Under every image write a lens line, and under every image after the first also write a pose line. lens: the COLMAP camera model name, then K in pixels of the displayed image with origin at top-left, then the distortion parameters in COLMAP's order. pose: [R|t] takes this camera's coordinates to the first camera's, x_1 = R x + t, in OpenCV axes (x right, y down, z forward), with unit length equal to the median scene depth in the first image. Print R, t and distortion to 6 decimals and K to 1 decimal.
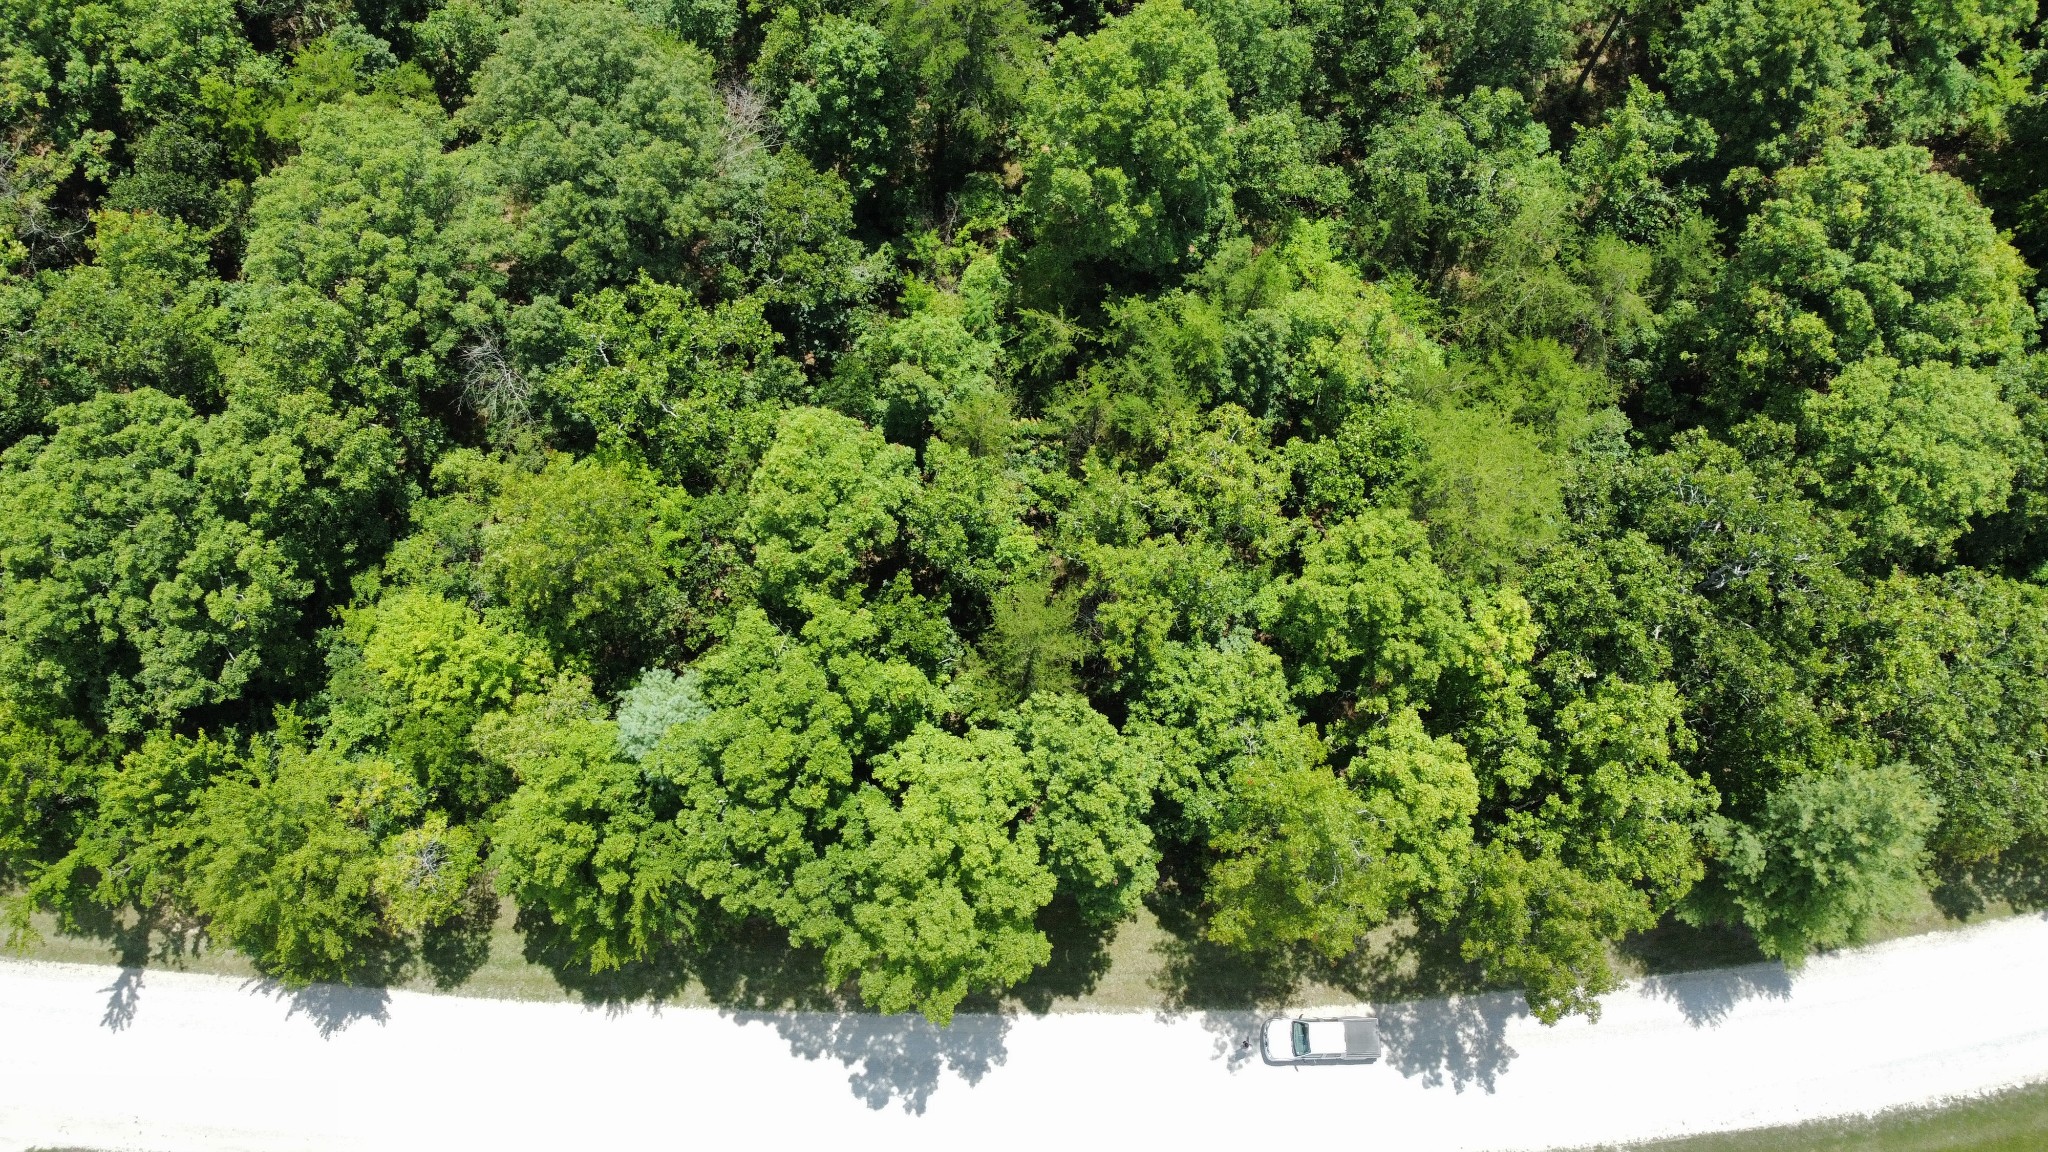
lens RADIAL K [[1550.7, 0, 1024.0], [0, 1550.7, 576.0], [0, 0, 1]] dist [-0.008334, 0.003246]
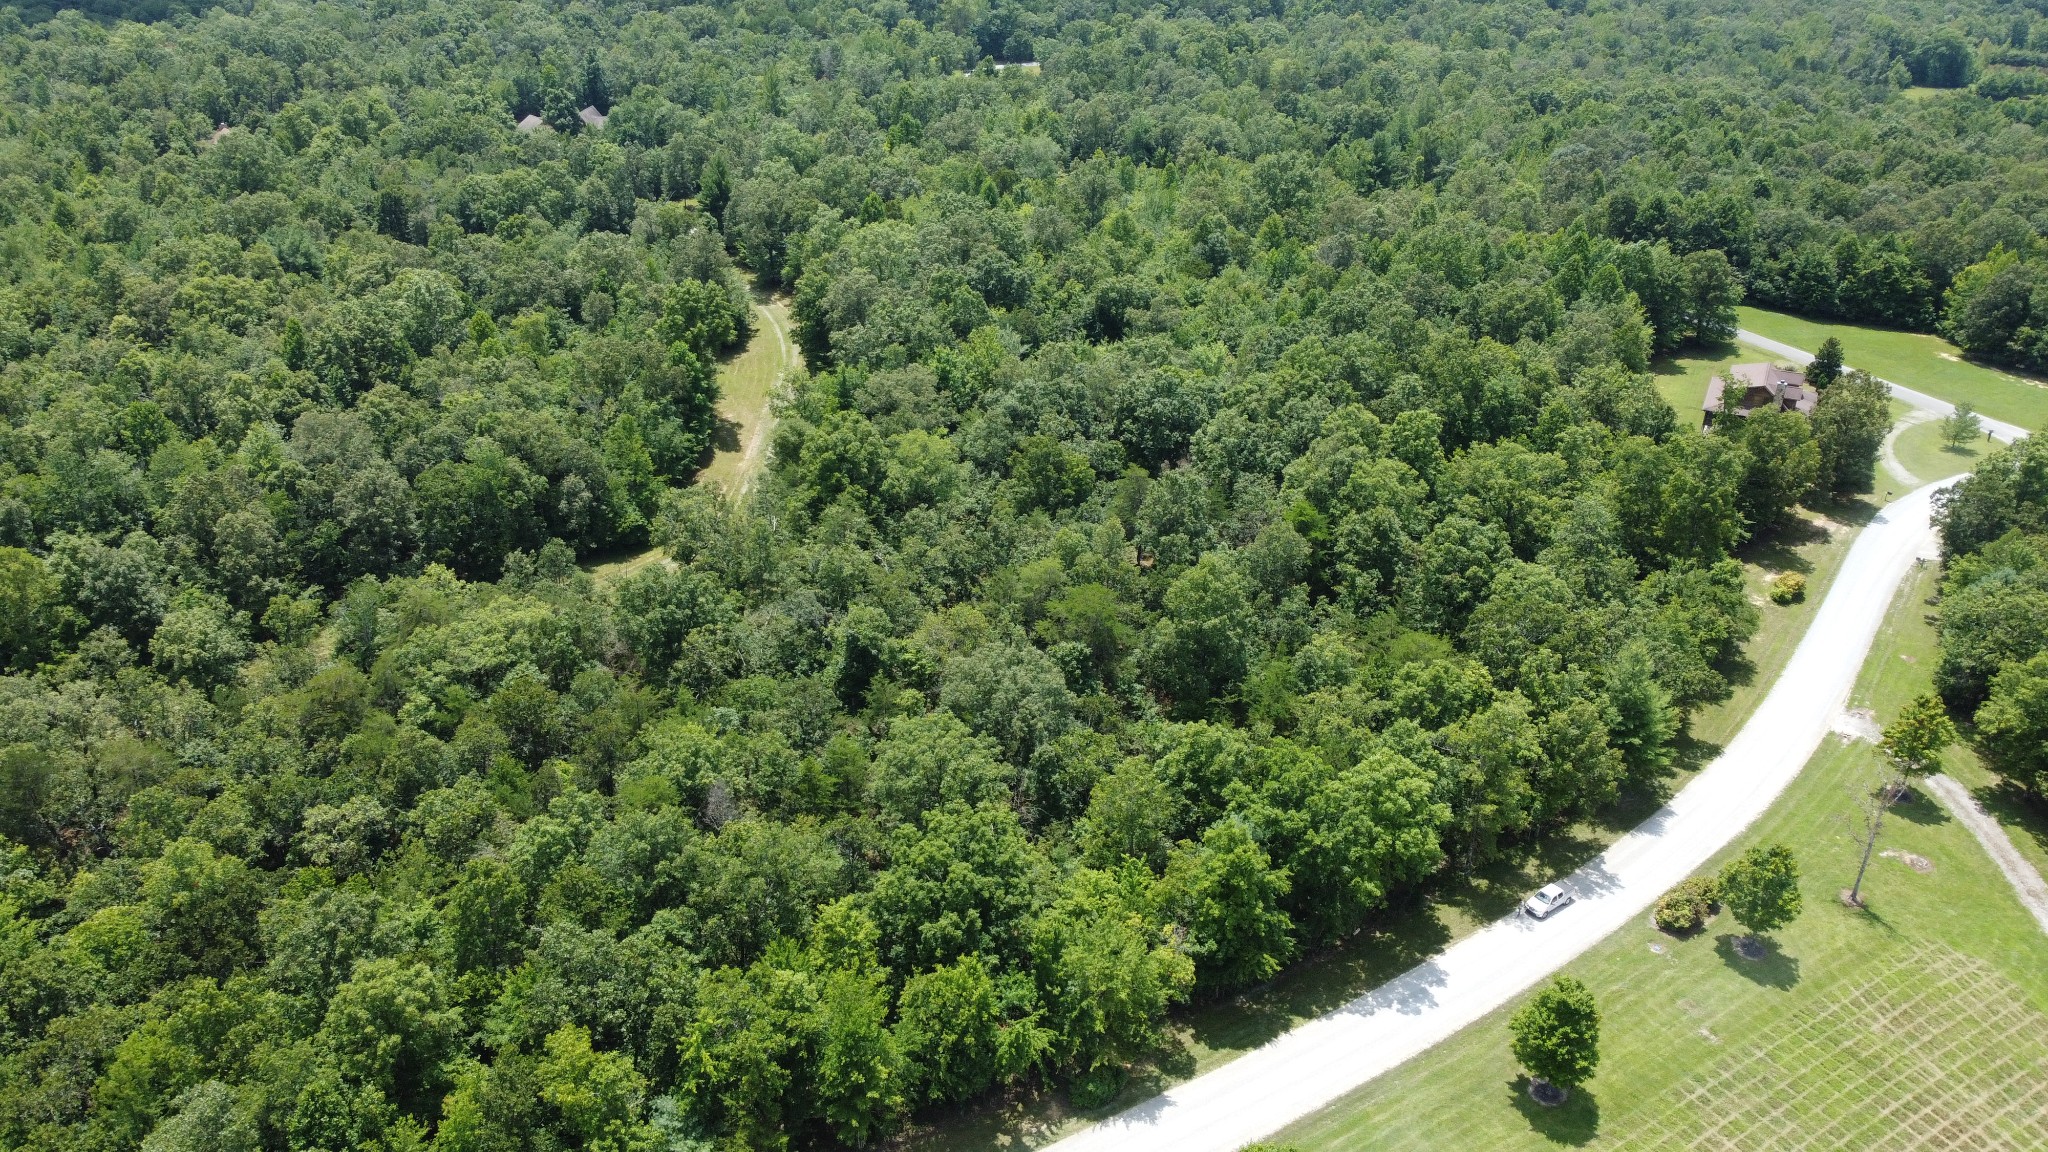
lens RADIAL K [[1540.6, 0, 1023.2], [0, 1540.6, 583.3], [0, 0, 1]] dist [-0.003729, -0.006903]
pose [[0.821784, -0.262518, 0.505722, -1.241040], [0.544621, 0.622802, -0.561699, 0.781124], [-0.167509, 0.737022, 0.654782, -0.467553]]
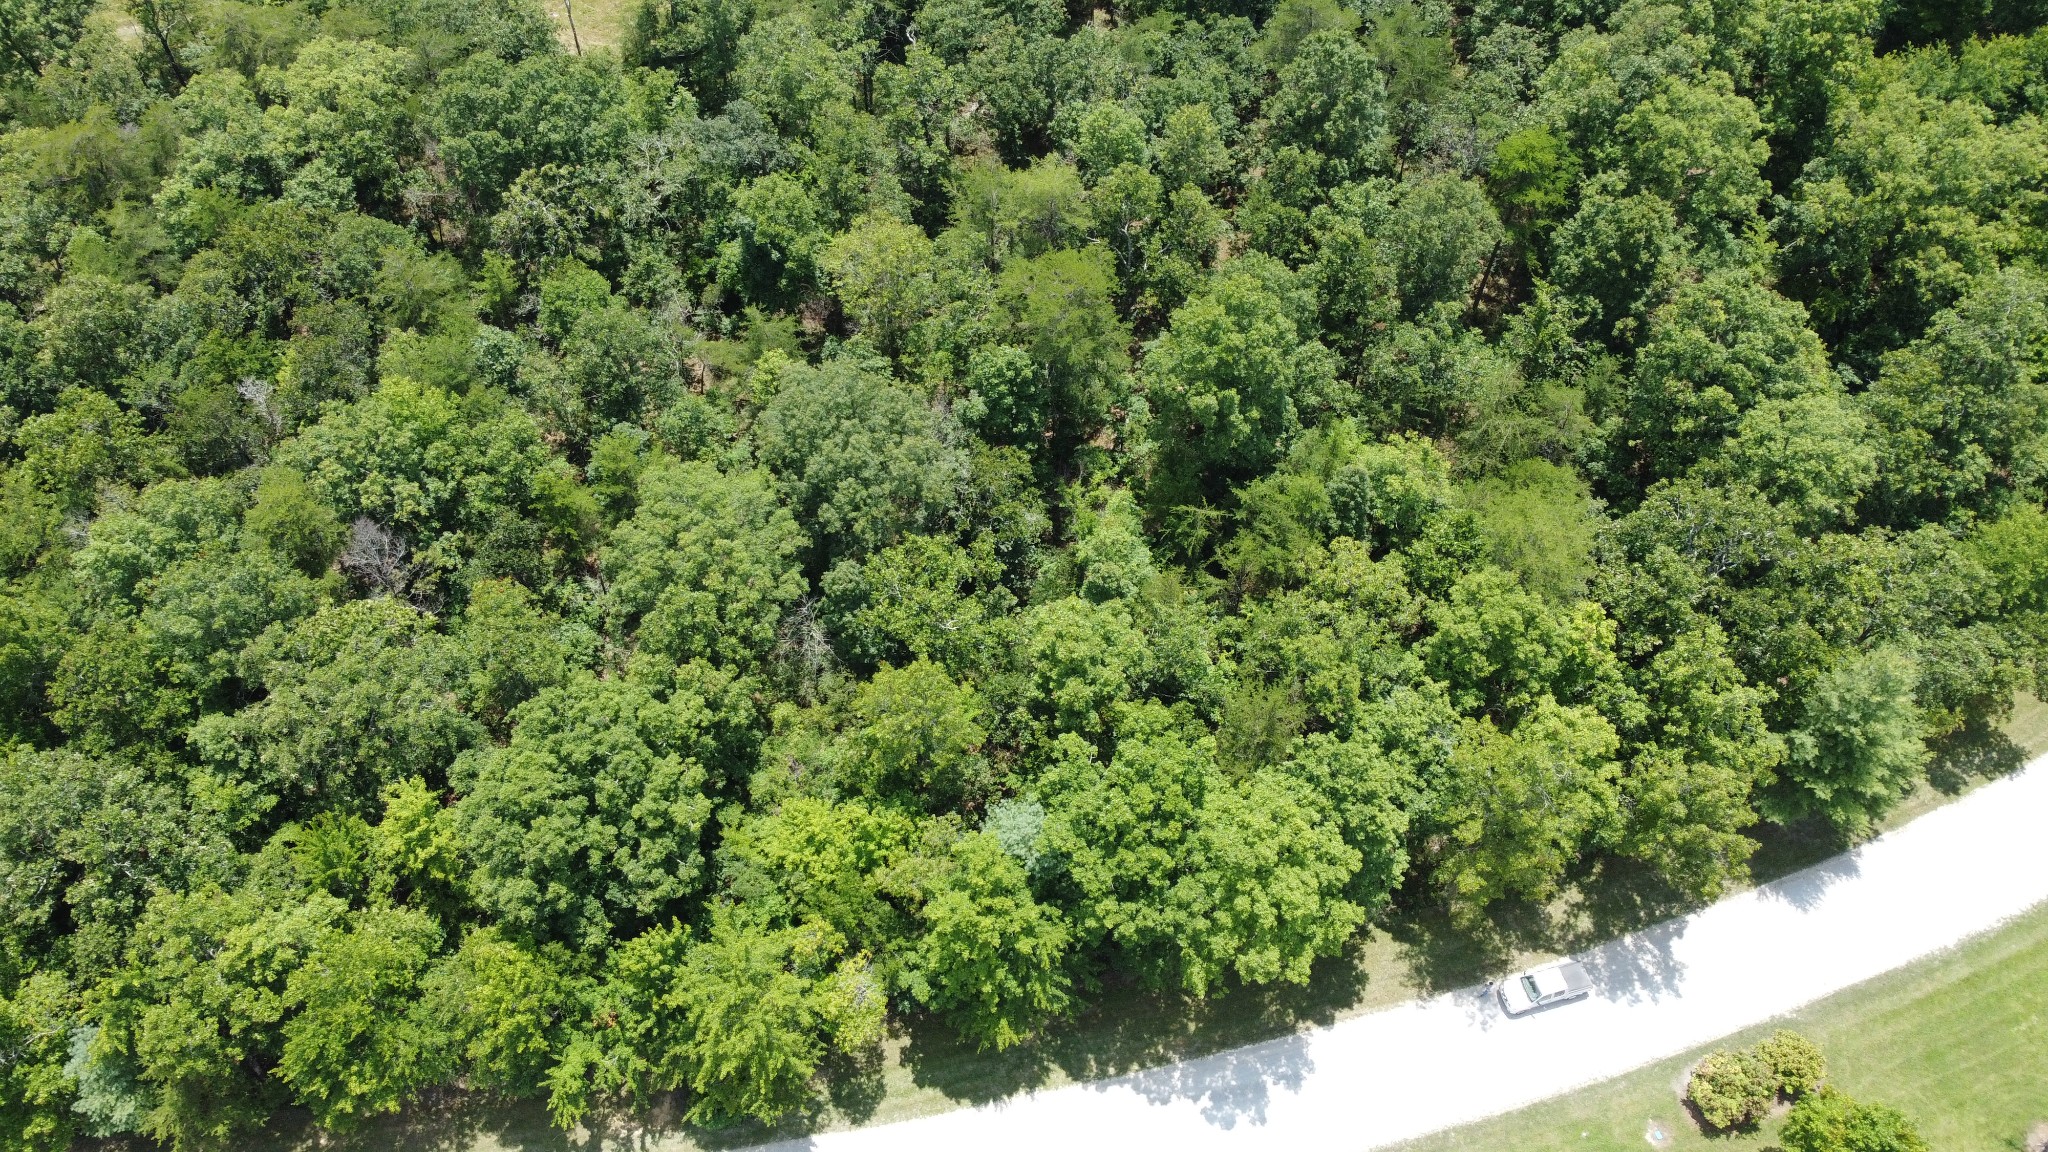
lens RADIAL K [[1540.6, 0, 1023.2], [0, 1540.6, 583.3], [0, 0, 1]] dist [-0.003729, -0.006903]
pose [[0.970869, -0.207136, 0.120453, -0.309680], [0.231342, 0.941245, -0.246048, 0.196080], [-0.062410, 0.266746, 0.961744, -0.287267]]
